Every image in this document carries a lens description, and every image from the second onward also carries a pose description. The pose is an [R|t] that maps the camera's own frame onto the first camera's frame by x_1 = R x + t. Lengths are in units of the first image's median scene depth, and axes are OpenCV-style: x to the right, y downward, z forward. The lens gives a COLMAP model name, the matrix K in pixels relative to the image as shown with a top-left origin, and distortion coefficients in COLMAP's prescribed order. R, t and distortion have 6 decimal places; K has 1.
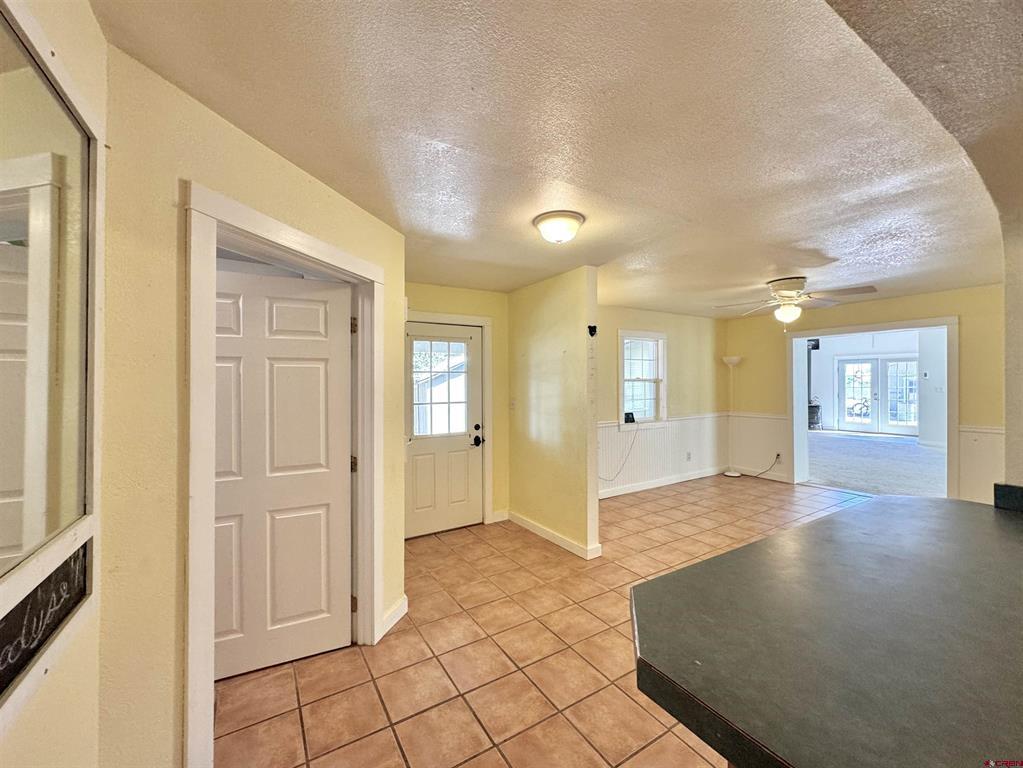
lens RADIAL K [[417.6, 0, 511.0], [0, 417.6, 383.7], [0, 0, 1]] dist [-0.003363, -0.000458]
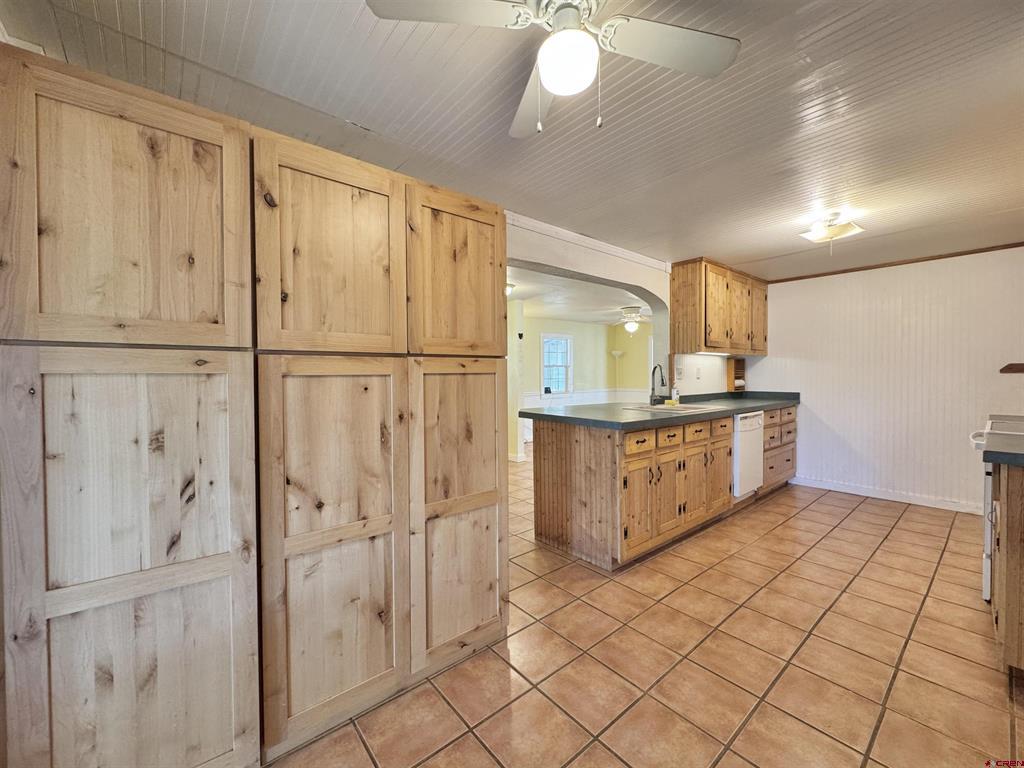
lens RADIAL K [[414.4, 0, 505.0], [0, 414.4, 382.1], [0, 0, 1]] dist [0.001854, -0.000550]
pose [[0.992076, 0.001163, 0.125630, -0.105387], [-0.003471, 0.999829, 0.018152, 0.041733], [-0.125588, -0.018444, 0.991911, -0.809641]]
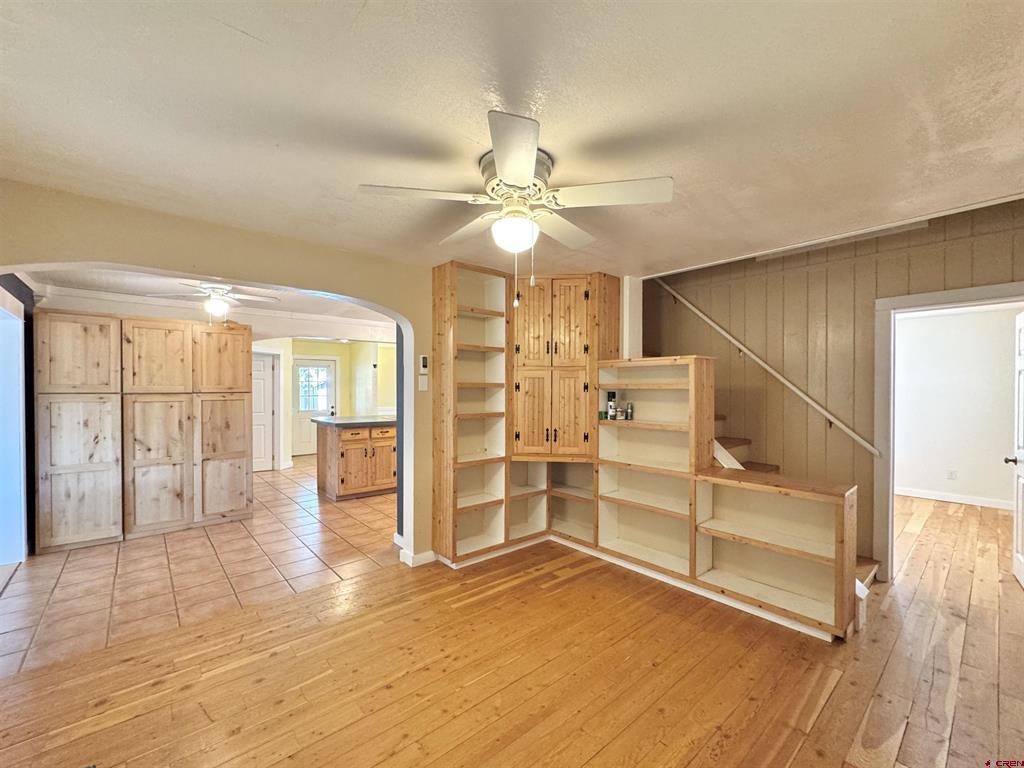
lens RADIAL K [[414.4, 0, 485.9], [0, 414.4, 393.1], [0, 0, 1]] dist [0.001854, -0.000550]
pose [[0.989910, 0.009469, 0.141381, 0.558442], [-0.011506, 0.999841, 0.013602, -0.010030], [-0.141230, -0.015091, 0.989862, -1.686072]]
